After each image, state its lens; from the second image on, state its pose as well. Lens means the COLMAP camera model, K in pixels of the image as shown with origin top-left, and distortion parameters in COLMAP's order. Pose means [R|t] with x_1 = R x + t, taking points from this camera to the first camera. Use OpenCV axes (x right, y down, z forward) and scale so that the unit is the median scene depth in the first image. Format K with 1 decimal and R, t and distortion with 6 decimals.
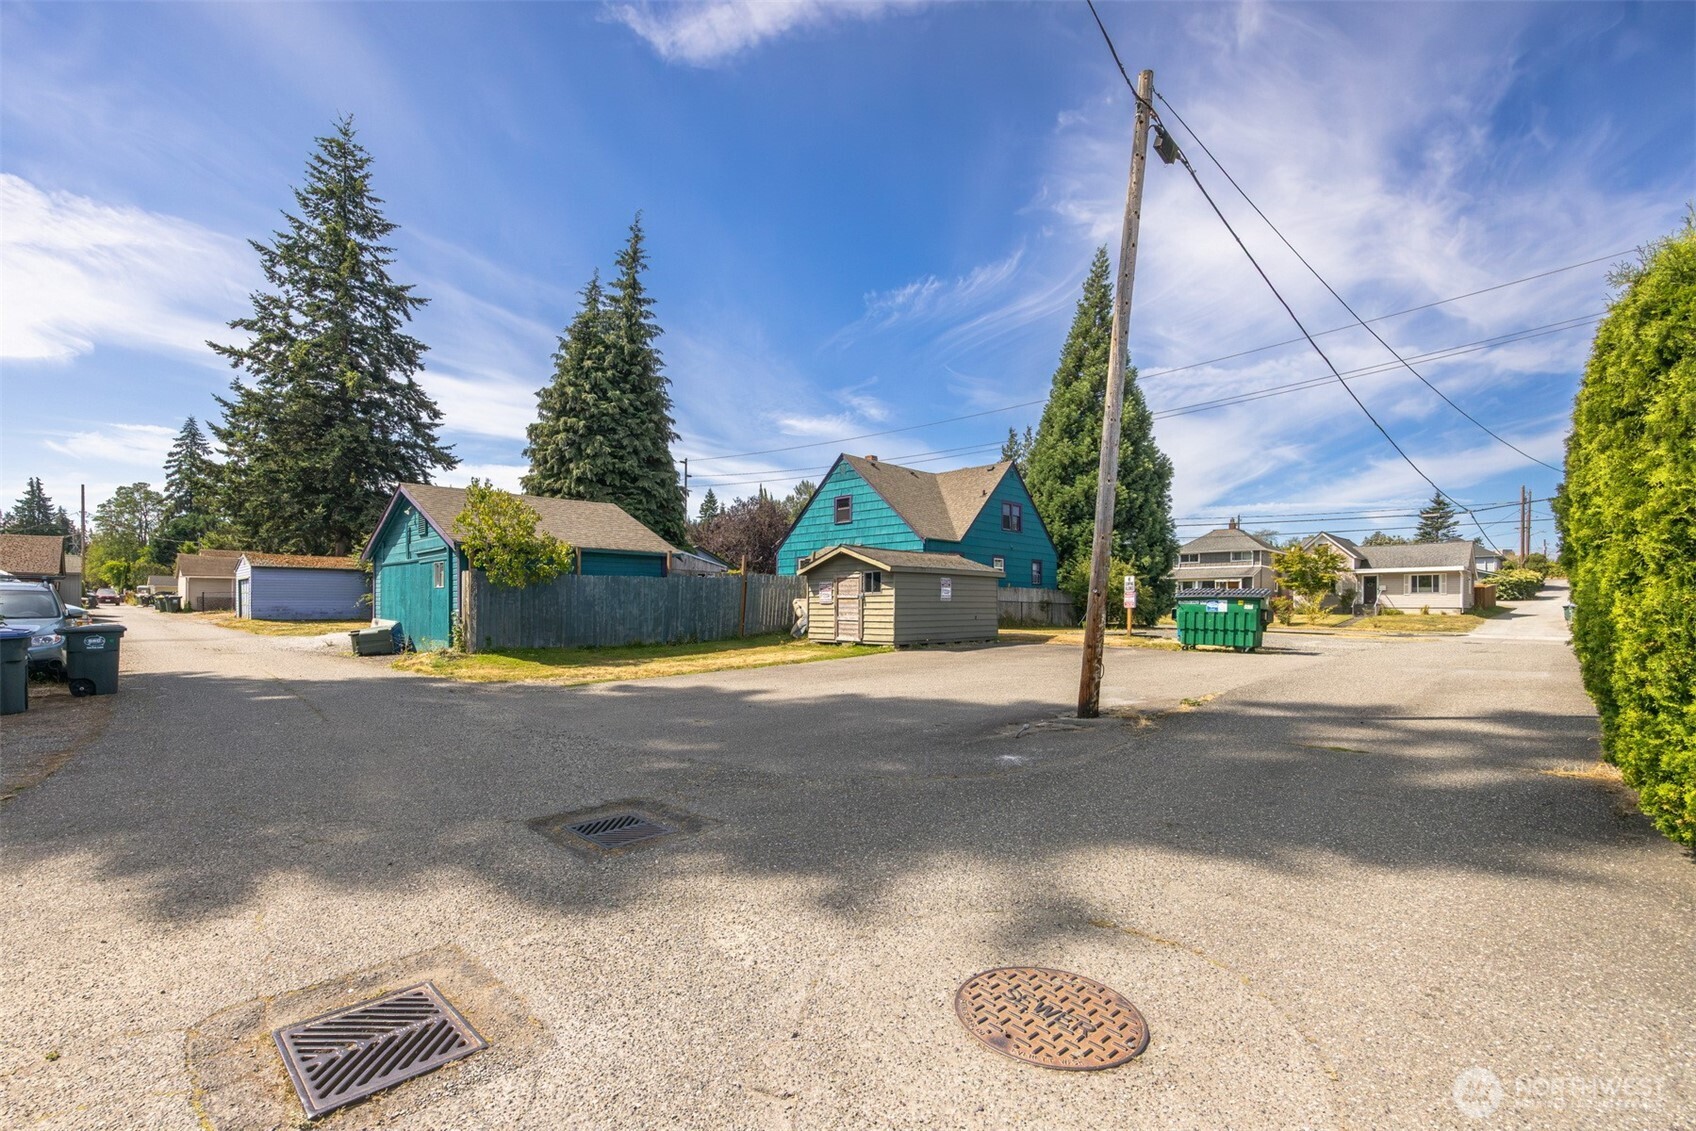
lens RADIAL K [[739.8, 0, 790.5], [0, 739.8, 602.5], [0, 0, 1]] dist [0.001211, -0.000117]
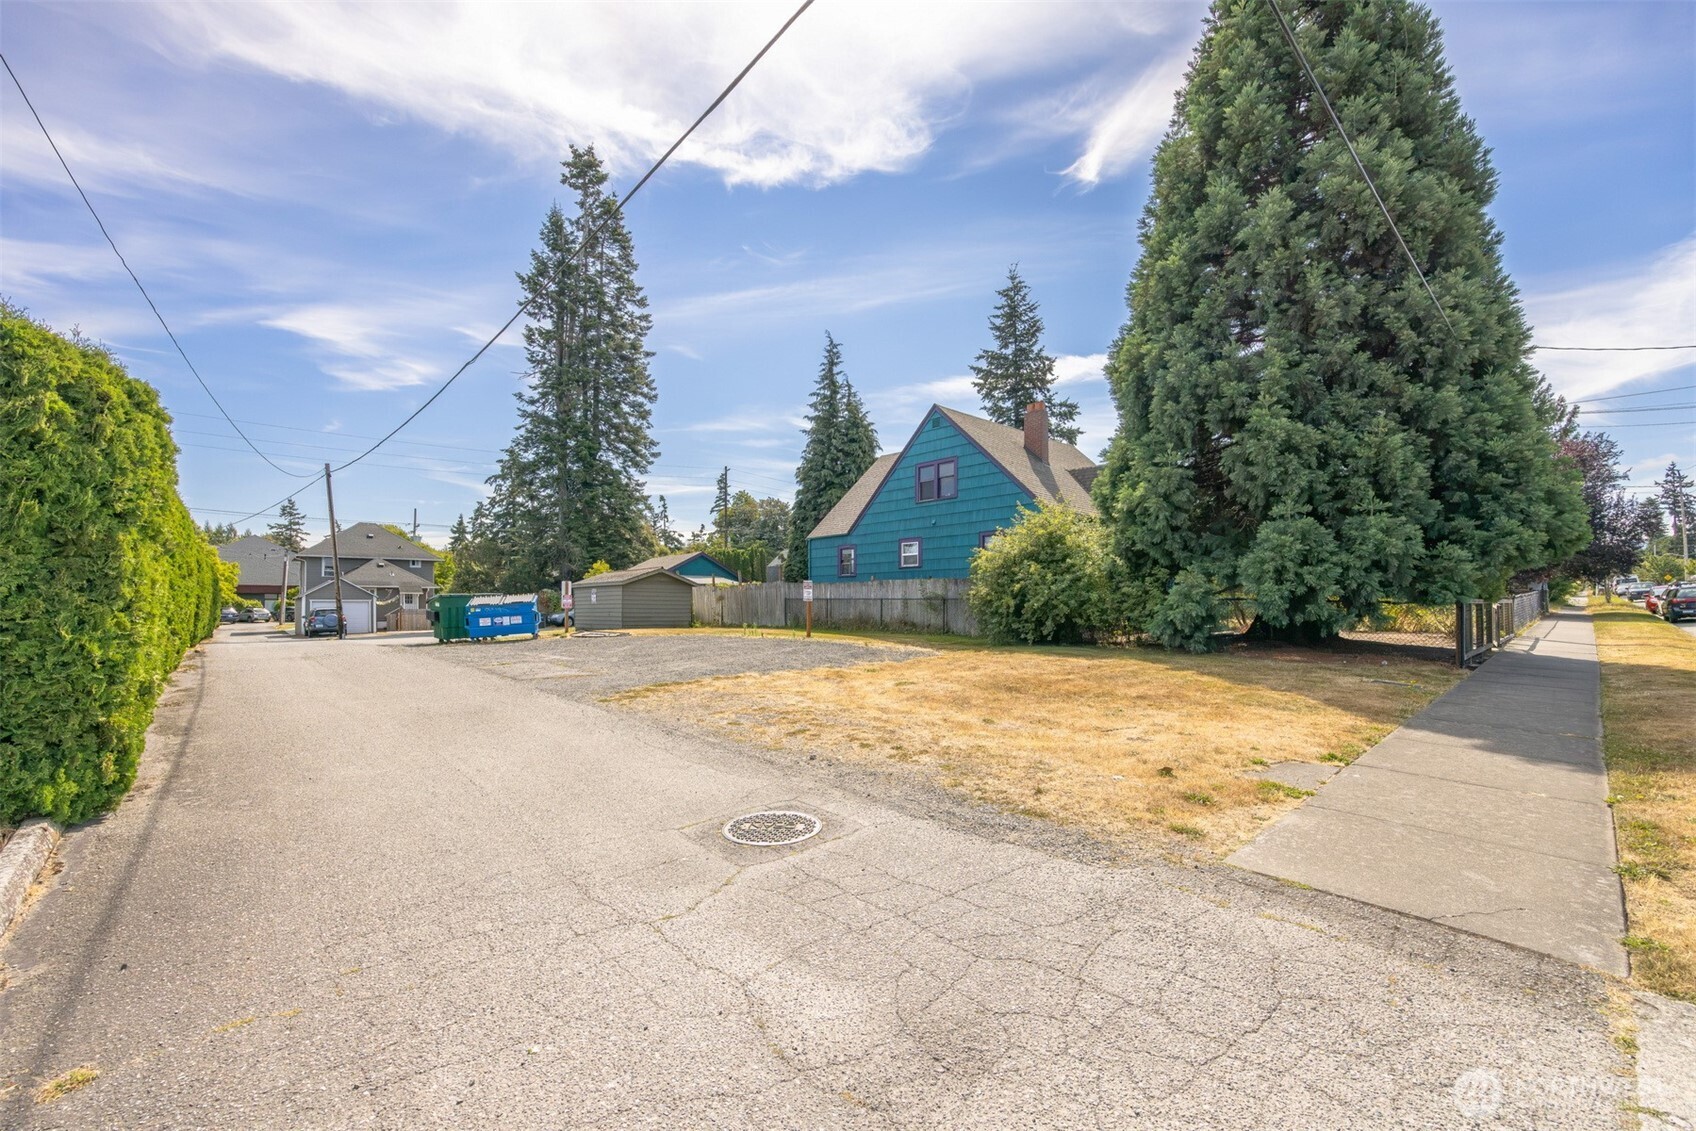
lens RADIAL K [[684.3, 0, 853.3], [0, 684.3, 596.1], [0, 0, 1]] dist [0.001360, -0.005160]
pose [[-0.016126, -0.015251, -0.999754, 1.063403], [0.012234, 0.999806, -0.015449, 0.007243], [0.999795, -0.012481, -0.015936, 1.017001]]
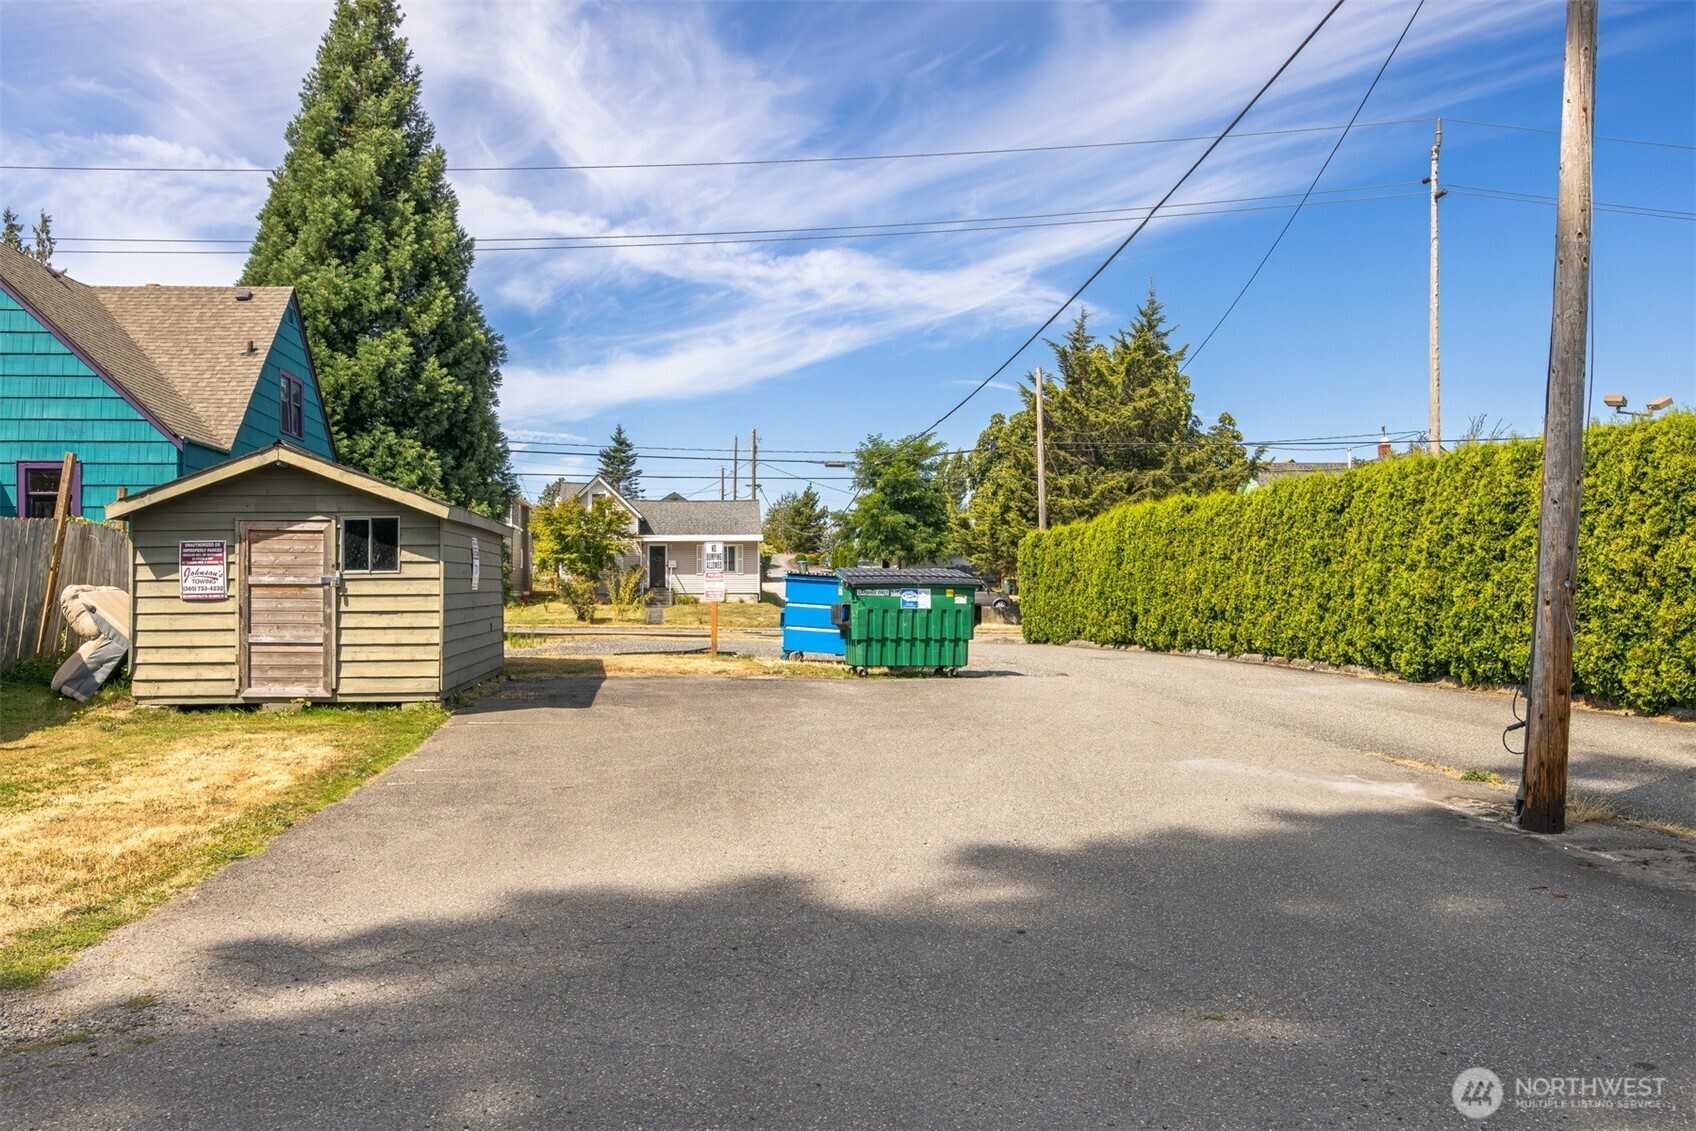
lens RADIAL K [[1379.5, 0, 764.2], [0, 1379.5, 589.8], [0, 0, 1]] dist [-0.004962, 0.002383]
pose [[0.644552, -0.003328, 0.764553, -0.192747], [-0.000846, 0.999987, 0.005066, -0.004405], [-0.764560, -0.003912, 0.644541, 0.226851]]
